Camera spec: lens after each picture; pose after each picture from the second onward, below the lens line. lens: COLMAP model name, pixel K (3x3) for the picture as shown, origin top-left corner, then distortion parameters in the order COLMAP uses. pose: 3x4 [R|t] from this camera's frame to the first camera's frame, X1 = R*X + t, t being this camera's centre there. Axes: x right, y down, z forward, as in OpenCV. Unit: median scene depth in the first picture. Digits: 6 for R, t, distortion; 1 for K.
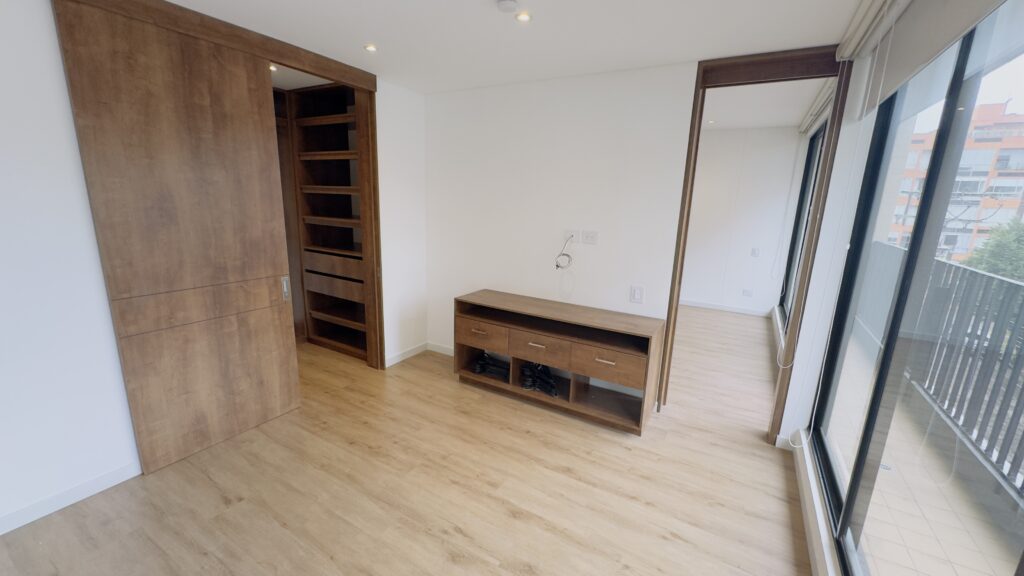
lens RADIAL K [[409.0, 0, 516.0], [0, 409.0, 290.7], [0, 0, 1]] dist [-0.003917, 0.000421]
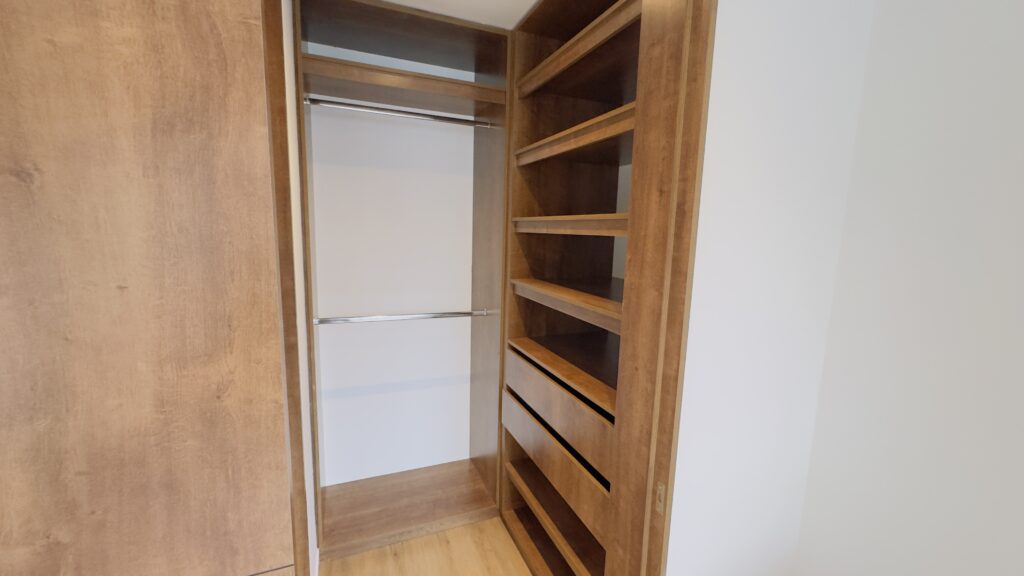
lens RADIAL K [[409.0, 0, 511.9], [0, 409.0, 288.6], [0, 0, 1]] dist [-0.003917, 0.000421]
pose [[0.794629, 0.074755, -0.602475, -0.358438], [-0.135390, 0.989218, -0.055830, -0.226674], [0.591806, 0.125933, 0.796183, 0.962246]]
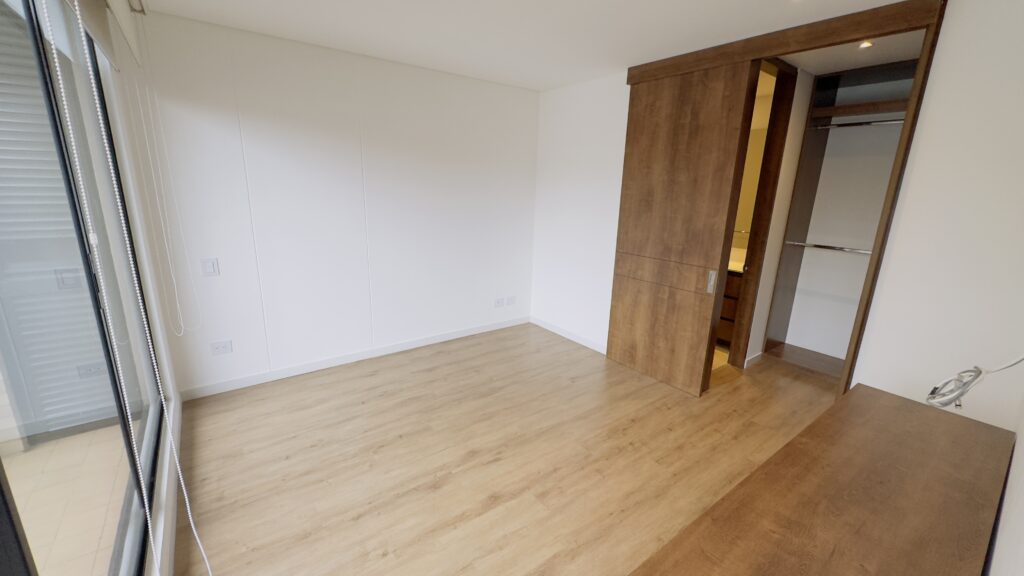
lens RADIAL K [[409.0, 0, 506.8], [0, 409.0, 290.3], [0, 0, 1]] dist [-0.003917, 0.000421]
pose [[-0.401759, 0.182893, -0.897296, 0.655540], [-0.245882, 0.922327, 0.298087, -0.187409], [0.882118, 0.340388, -0.325583, 0.980702]]
